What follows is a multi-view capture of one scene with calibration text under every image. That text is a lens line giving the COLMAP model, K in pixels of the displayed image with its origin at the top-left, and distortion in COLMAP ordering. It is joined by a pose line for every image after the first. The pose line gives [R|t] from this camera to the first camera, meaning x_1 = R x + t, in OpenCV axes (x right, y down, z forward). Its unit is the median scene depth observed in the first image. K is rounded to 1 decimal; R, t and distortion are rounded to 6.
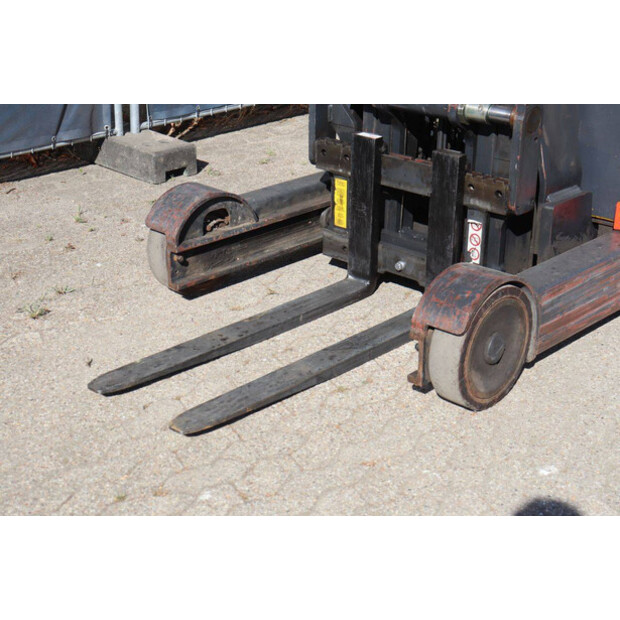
lens RADIAL K [[1127.6, 0, 311.4], [0, 1127.6, 308.7], [0, 0, 1]] dist [0.140647, 0.000000]
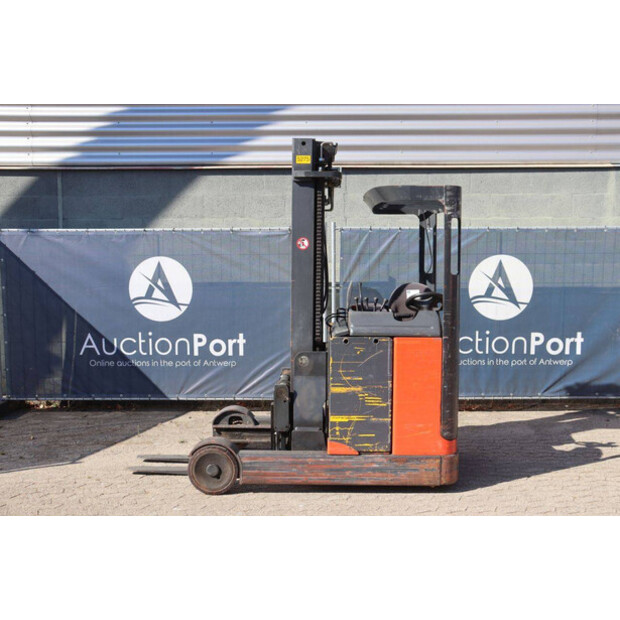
lens RADIAL K [[697.6, 0, 311.9], [0, 697.6, 306.9], [0, 0, 1]] dist [-0.027547, 0.000000]
pose [[0.671638, 0.040516, -0.739771, 1.057013], [-0.286631, 0.934960, -0.209026, -0.033037], [0.683188, 0.352431, 0.639568, 0.005929]]
